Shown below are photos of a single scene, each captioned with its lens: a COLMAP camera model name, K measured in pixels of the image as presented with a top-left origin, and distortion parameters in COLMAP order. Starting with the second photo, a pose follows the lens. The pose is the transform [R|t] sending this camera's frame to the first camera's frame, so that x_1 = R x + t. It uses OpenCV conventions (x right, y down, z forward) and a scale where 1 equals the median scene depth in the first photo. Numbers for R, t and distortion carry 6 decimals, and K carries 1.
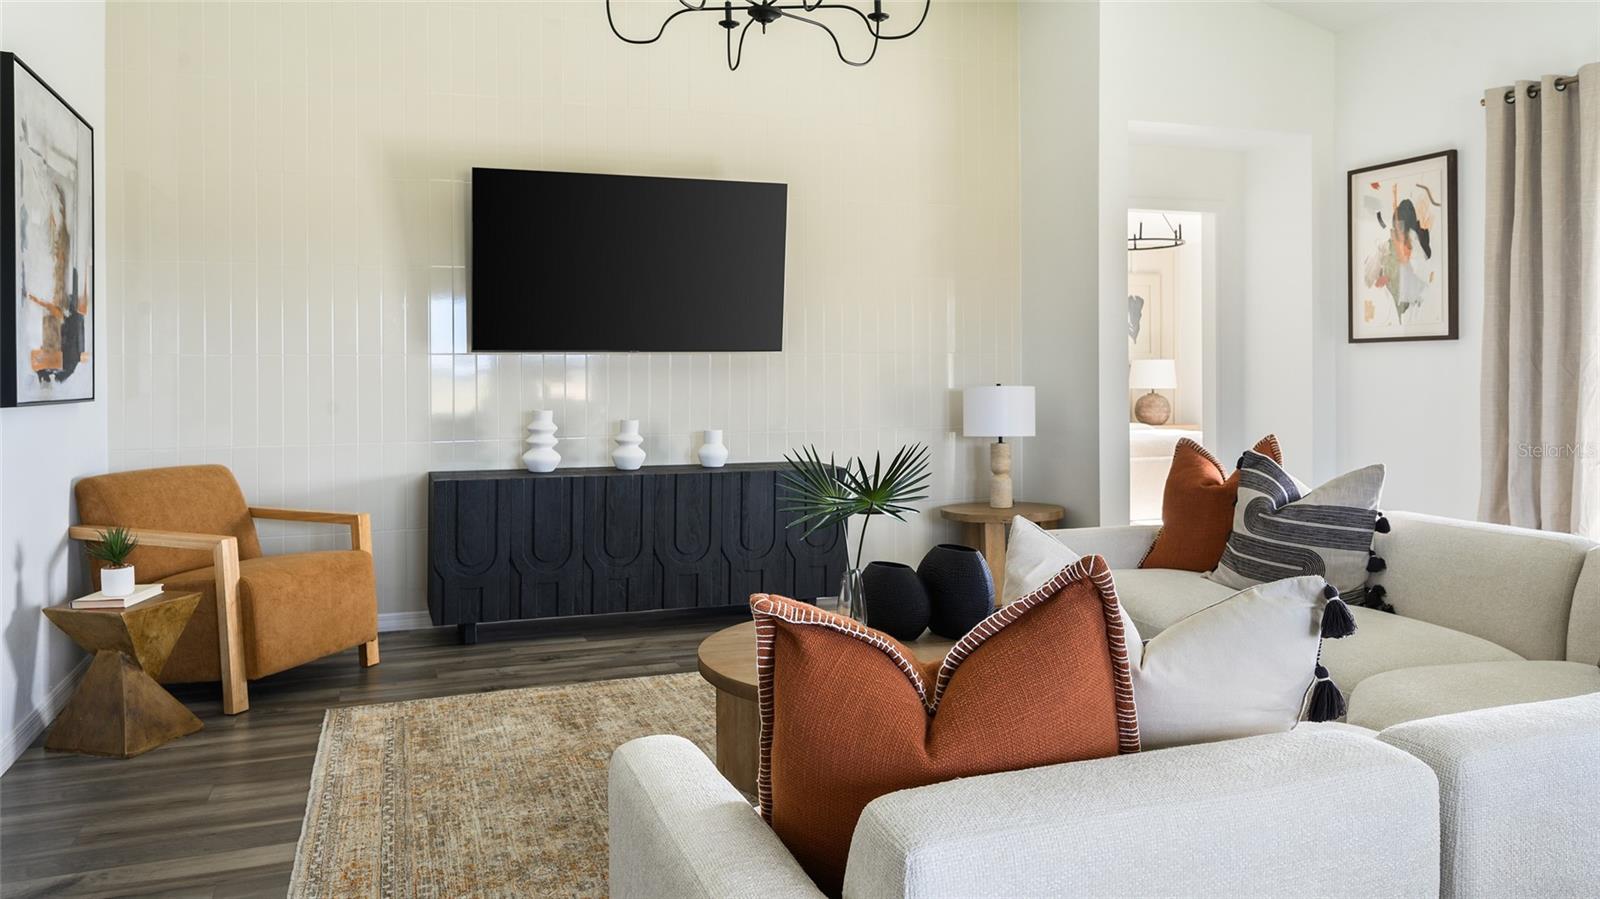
lens RADIAL K [[1181.8, 0, 800.7], [0, 1181.8, 391.6], [0, 0, 1]] dist [-0.005486, -0.004500]
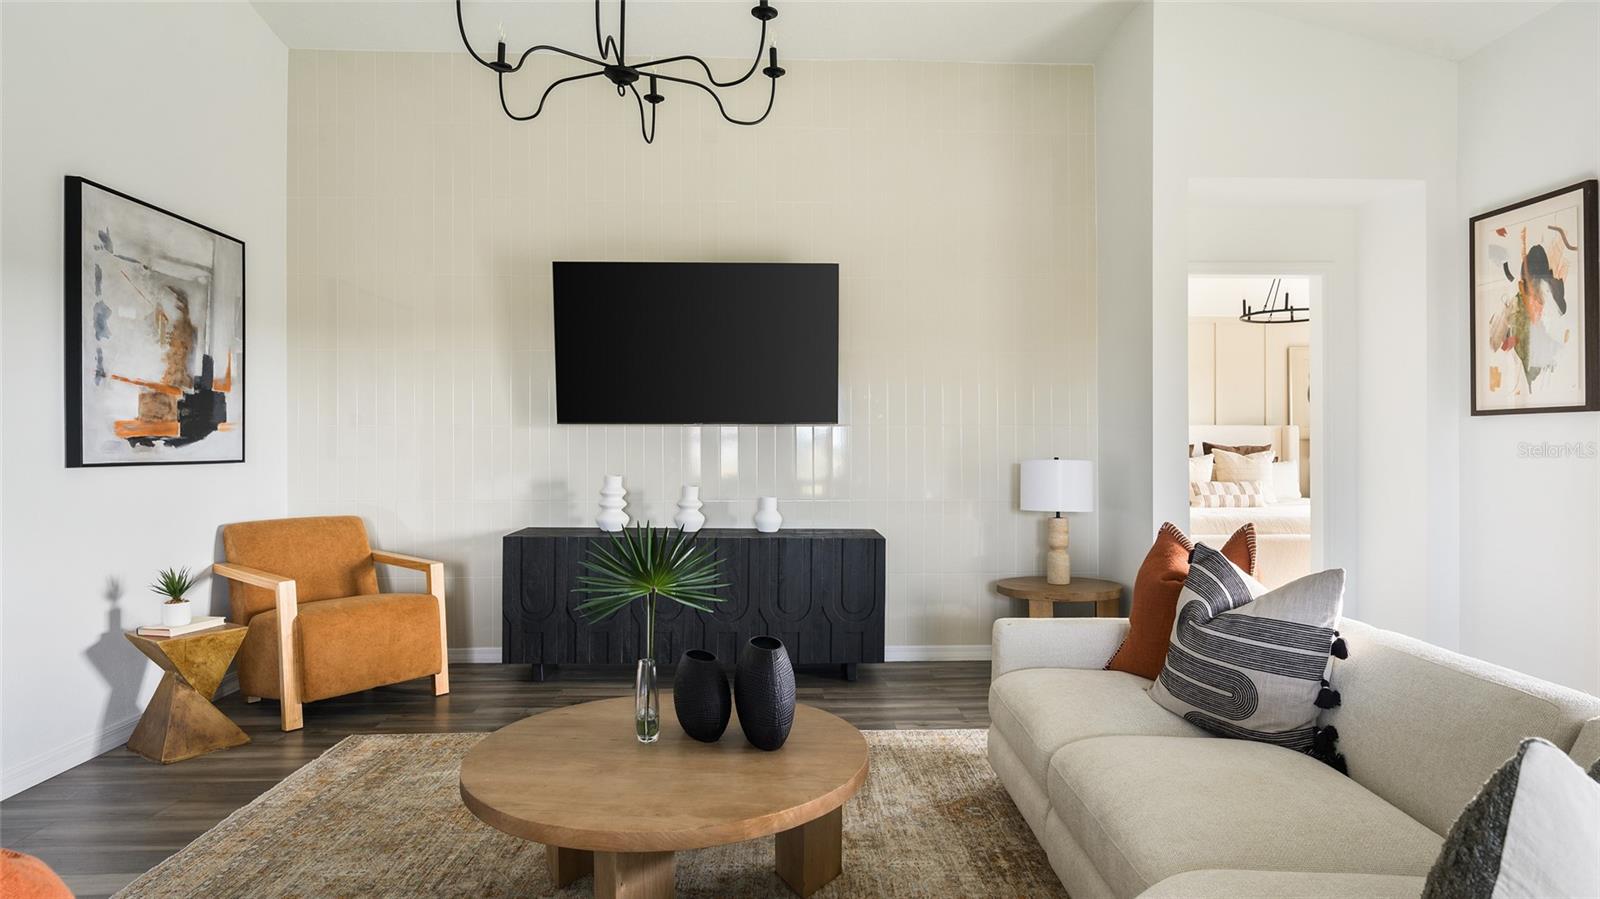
lens RADIAL K [[958.9, 0, 804.0], [0, 958.9, 443.0], [0, 0, 1]] dist [-0.000994, -0.001294]
pose [[0.950621, 0.008437, -0.310240, 0.296634], [-0.013070, 0.999832, -0.012856, -0.007508], [0.310080, 0.016276, 0.950571, 0.243936]]
